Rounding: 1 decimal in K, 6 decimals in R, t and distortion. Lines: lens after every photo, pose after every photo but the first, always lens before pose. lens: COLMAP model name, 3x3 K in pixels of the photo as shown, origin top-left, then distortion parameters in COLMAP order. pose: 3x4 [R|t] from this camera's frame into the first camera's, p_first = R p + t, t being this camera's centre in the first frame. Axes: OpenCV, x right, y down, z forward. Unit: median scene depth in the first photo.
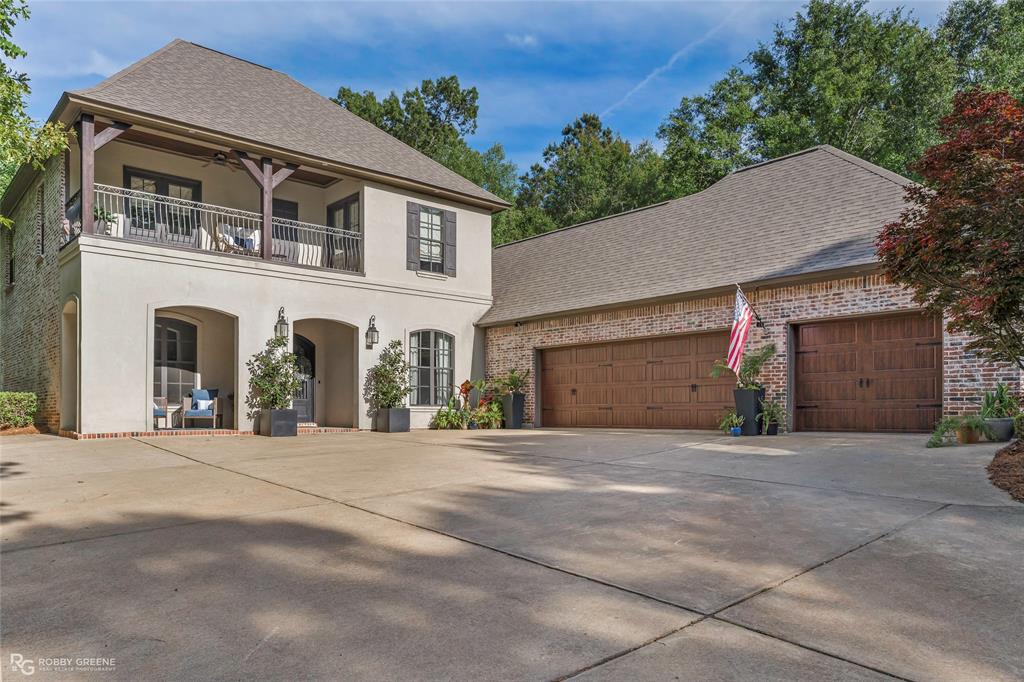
lens RADIAL K [[719.5, 0, 510.9], [0, 719.5, 417.1], [0, 0, 1]] dist [0.000210, -0.000952]
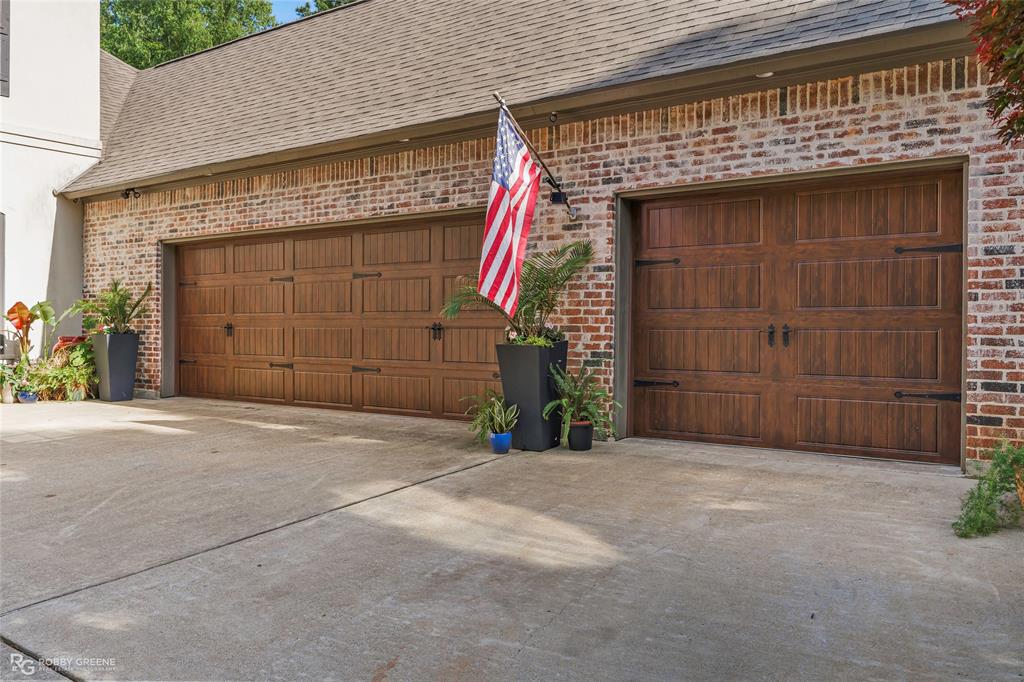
lens RADIAL K [[860.1, 0, 512.0], [0, 860.1, 341.0], [0, 0, 1]] dist [0.001608, 0.000312]
pose [[0.978993, 0.005067, 0.203832, 0.211971], [-0.006767, 0.999948, 0.007644, -0.044274], [-0.203783, -0.008863, 0.978976, 0.488415]]
